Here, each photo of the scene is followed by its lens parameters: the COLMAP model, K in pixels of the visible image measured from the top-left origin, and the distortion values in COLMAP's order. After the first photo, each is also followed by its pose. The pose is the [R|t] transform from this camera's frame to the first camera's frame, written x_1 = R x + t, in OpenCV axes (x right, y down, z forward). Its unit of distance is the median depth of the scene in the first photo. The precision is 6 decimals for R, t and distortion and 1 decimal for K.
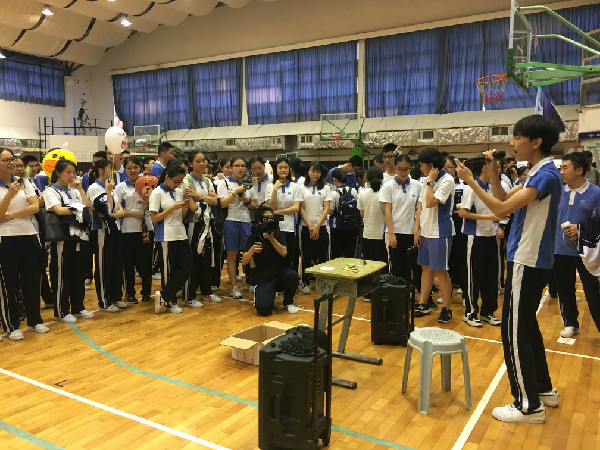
lens RADIAL K [[494.9, 0, 300.0], [0, 494.9, 225.0], [0, 0, 1]] dist [0.073655, -0.106692]
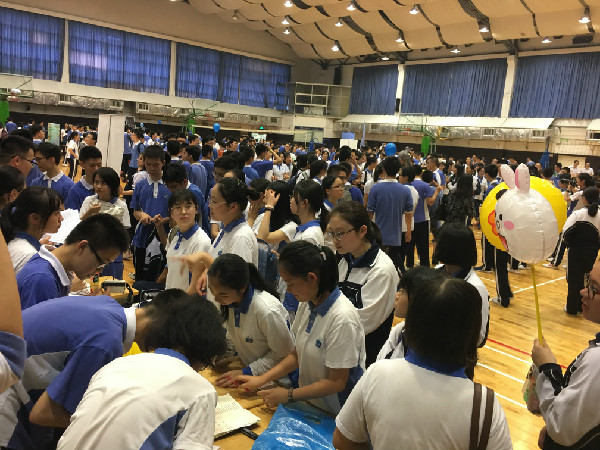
lens RADIAL K [[494.9, 0, 300.0], [0, 494.9, 225.0], [0, 0, 1]] dist [0.073655, -0.106692]
pose [[0.306875, -0.109551, 0.945424, -1.089949], [0.063011, 0.993513, 0.094670, 0.036227], [-0.949662, 0.030521, 0.311787, 0.208702]]
